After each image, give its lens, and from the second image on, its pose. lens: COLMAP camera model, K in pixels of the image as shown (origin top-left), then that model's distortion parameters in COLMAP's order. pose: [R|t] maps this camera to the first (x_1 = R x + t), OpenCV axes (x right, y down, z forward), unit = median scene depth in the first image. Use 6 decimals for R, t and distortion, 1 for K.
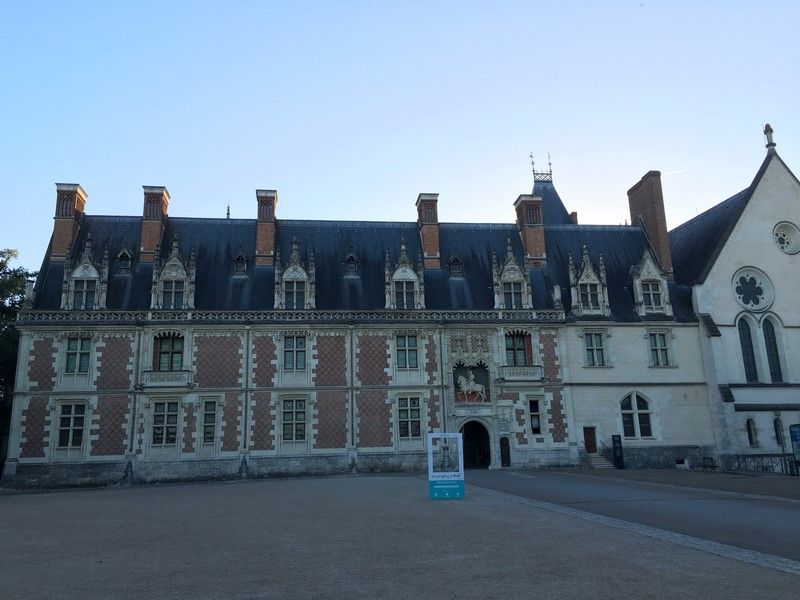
lens RADIAL K [[658.5, 0, 400.4], [0, 658.5, 299.6], [0, 0, 1]] dist [0.058327, 0.003649]
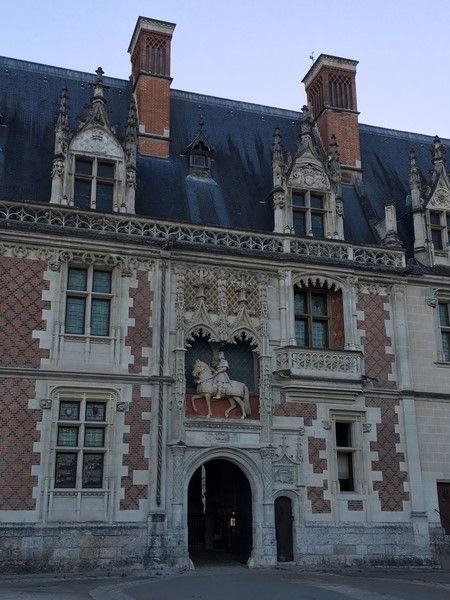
lens RADIAL K [[723.9, 0, 224.5], [0, 723.9, 299.8], [0, 0, 1]] dist [0.052191, 0.000000]
pose [[0.980733, 0.082596, 0.177036, 0.013331], [-0.069689, 0.994520, -0.077935, 0.110822], [-0.182503, 0.064096, 0.981114, 0.485010]]
